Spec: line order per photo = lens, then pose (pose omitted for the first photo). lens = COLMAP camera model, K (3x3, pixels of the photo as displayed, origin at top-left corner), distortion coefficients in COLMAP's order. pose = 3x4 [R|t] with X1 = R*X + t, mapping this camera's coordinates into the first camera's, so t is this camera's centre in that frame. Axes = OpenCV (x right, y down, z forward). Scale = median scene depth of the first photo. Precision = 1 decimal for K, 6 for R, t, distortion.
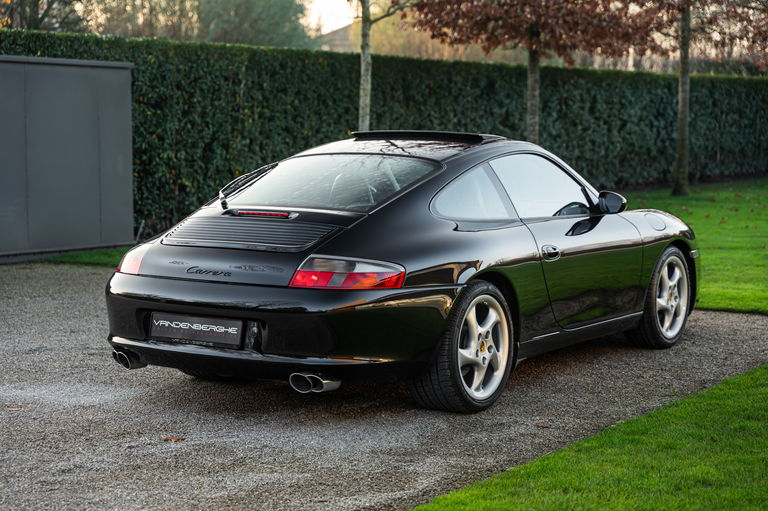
lens RADIAL K [[1547.8, 0, 384.0], [0, 1547.8, 255.5], [0, 0, 1]] dist [0.020916, -0.035329]
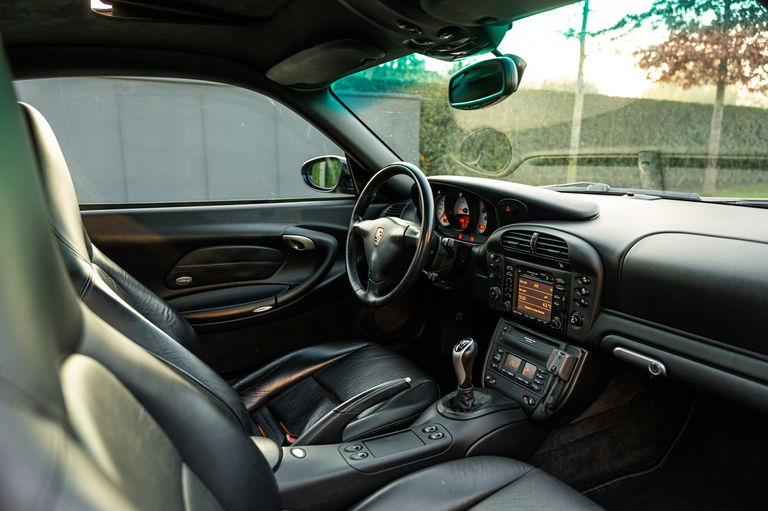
lens RADIAL K [[511.0, 0, 384.0], [0, 511.0, 255.5], [0, 0, 1]] dist [0.001122, -0.001999]
pose [[0.893349, 0.073888, -0.443247, 0.033775], [-0.027546, 0.993539, 0.110101, -0.014541], [0.448518, -0.086149, 0.889612, 0.377085]]
